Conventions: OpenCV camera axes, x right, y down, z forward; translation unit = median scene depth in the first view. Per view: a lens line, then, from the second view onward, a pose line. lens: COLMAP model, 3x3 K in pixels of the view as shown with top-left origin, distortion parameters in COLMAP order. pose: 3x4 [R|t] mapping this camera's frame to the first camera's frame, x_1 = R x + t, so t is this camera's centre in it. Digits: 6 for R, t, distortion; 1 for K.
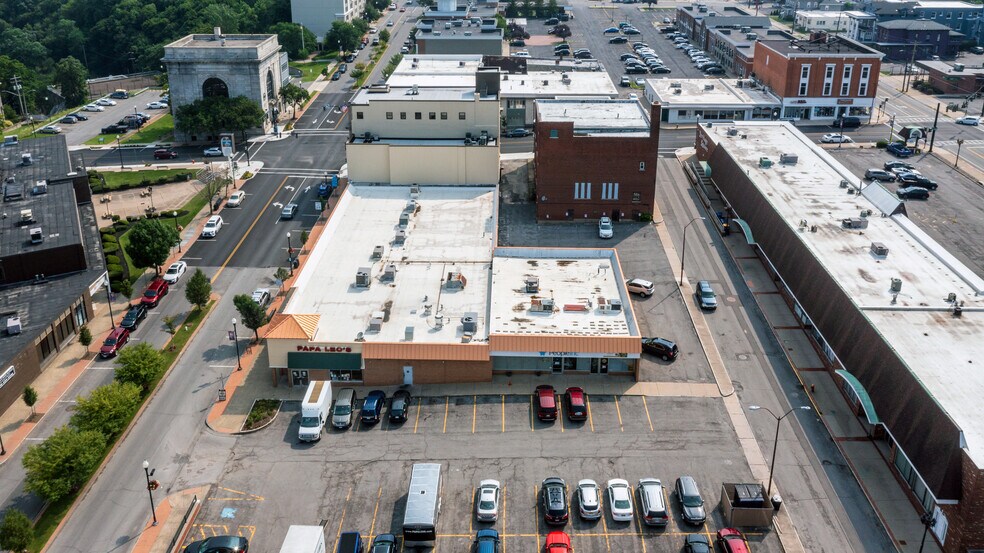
lens RADIAL K [[793.8, 0, 489.9], [0, 793.8, 163.7], [0, 0, 1]] dist [-0.003492, -0.007443]
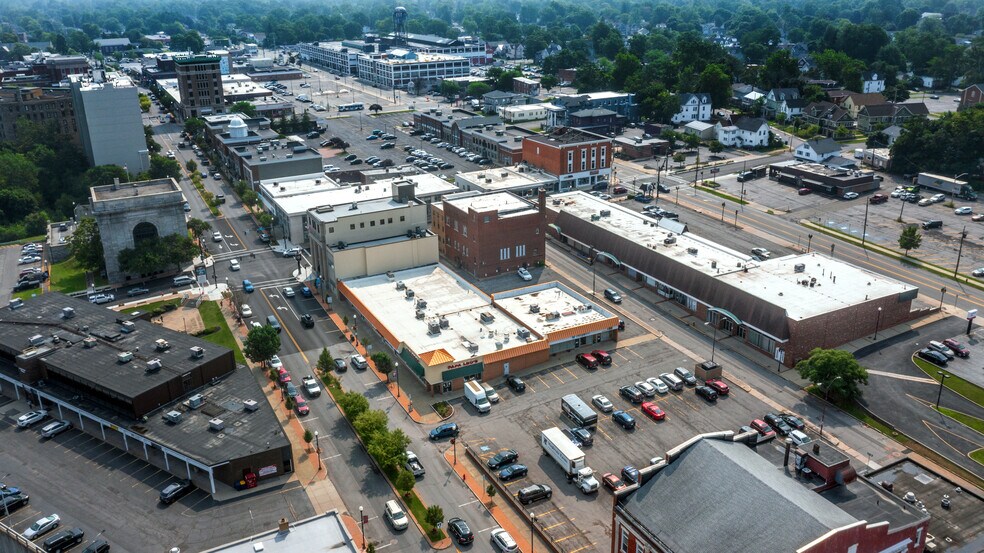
lens RADIAL K [[782.8, 0, 492.0], [0, 782.8, 276.5], [0, 0, 1]] dist [0.000311, -0.004826]
pose [[0.875846, -0.187121, 0.444837, -0.597857], [0.171959, 0.982274, 0.074621, -0.040329], [-0.450914, 0.011137, 0.892498, -0.342232]]
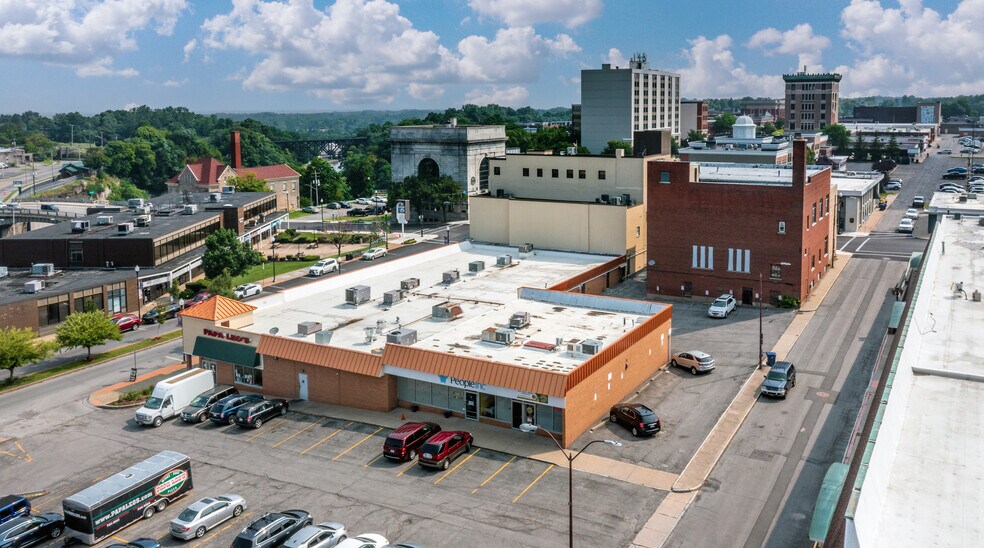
lens RADIAL K [[804.5, 0, 536.1], [0, 804.5, 179.2], [0, 0, 1]] dist [-0.002703, -0.000192]
pose [[0.892445, 0.035888, -0.449726, 0.323444], [-0.137921, 0.970811, -0.196222, 0.136911], [0.429557, 0.237144, 0.871346, 0.255290]]
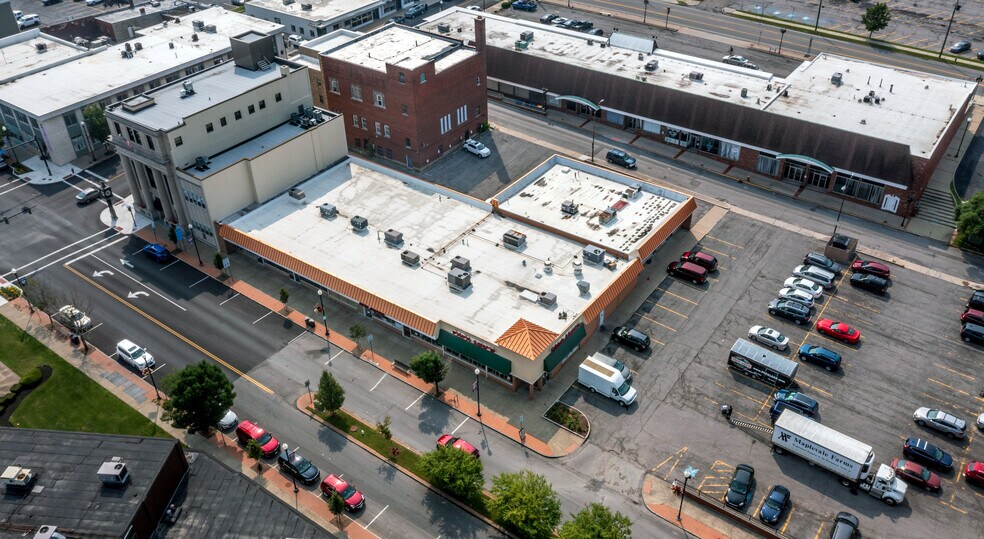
lens RADIAL K [[796.0, 0, 495.4], [0, 796.0, 274.1], [0, 0, 1]] dist [0.001072, -0.003016]
pose [[0.567670, -0.486141, 0.664393, -0.641793], [0.277377, 0.872787, 0.401629, -0.197096], [-0.775121, -0.043705, 0.630299, 0.297184]]
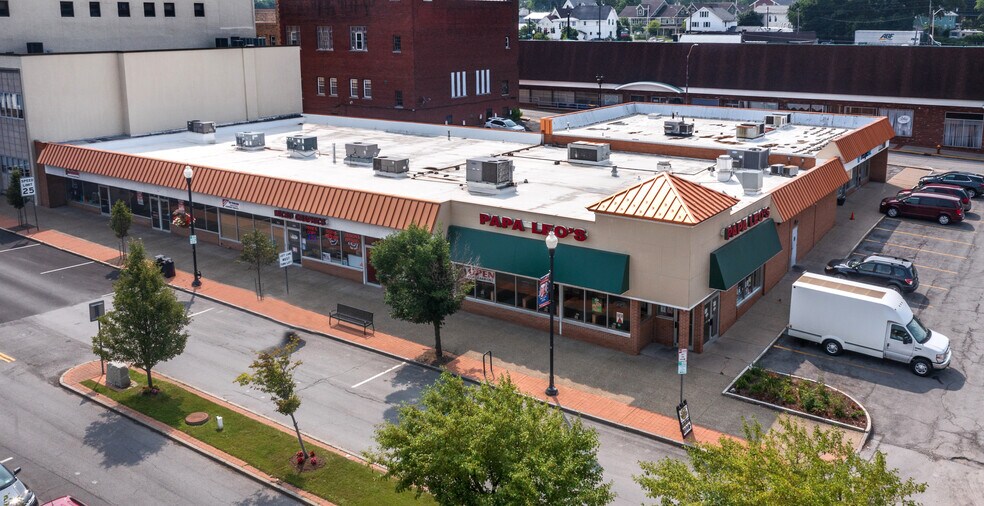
lens RADIAL K [[826.8, 0, 518.1], [0, 826.8, 172.8], [0, 0, 1]] dist [0.002095, -0.003823]
pose [[0.545853, -0.154711, 0.823474, -0.456937], [0.270771, 0.962643, 0.001372, 0.121950], [-0.792923, 0.222224, 0.567353, 0.590072]]
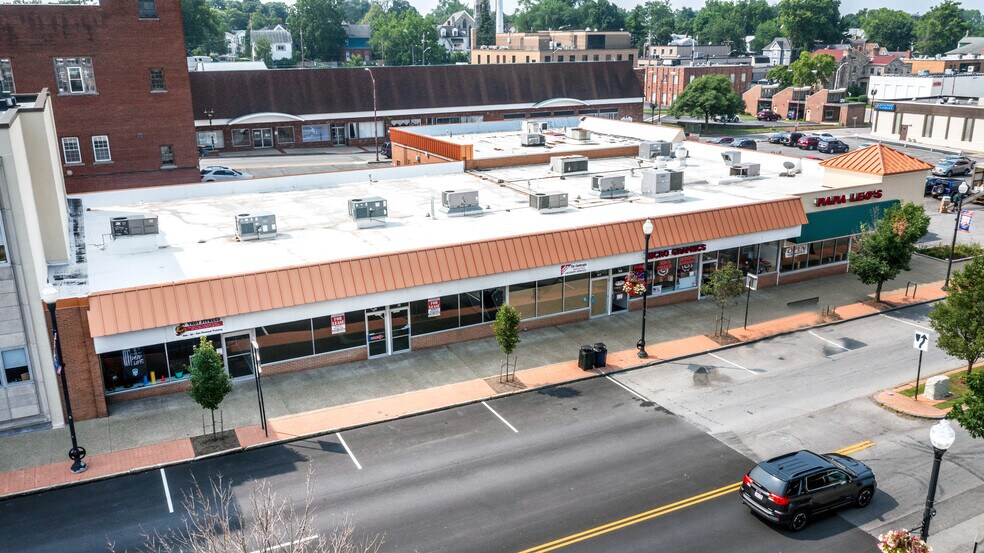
lens RADIAL K [[782.8, 0, 492.0], [0, 782.8, 276.5], [0, 0, 1]] dist [0.000311, -0.004826]
pose [[-0.480938, -0.248808, 0.840710, -0.458898], [0.288444, 0.860609, 0.419705, -0.043506], [-0.827949, 0.444349, -0.342133, 1.075716]]
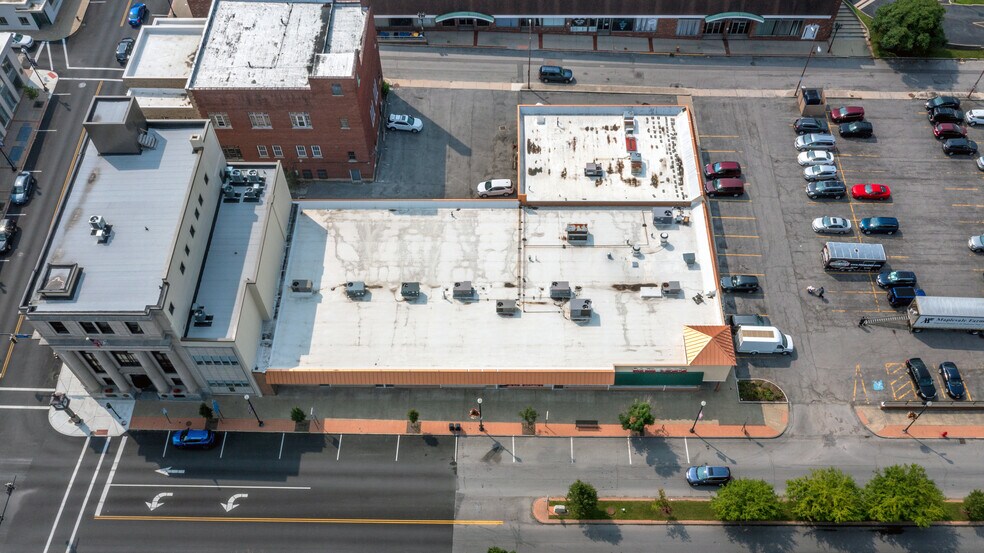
lens RADIAL K [[816.5, 0, 495.8], [0, 816.5, 351.6], [0, 0, 1]] dist [-0.000714, -0.006530]
pose [[-0.012645, -0.840351, 0.541895, -0.577387], [0.328342, 0.508398, 0.796067, -0.492149], [-0.944474, 0.187993, 0.269494, 0.707247]]
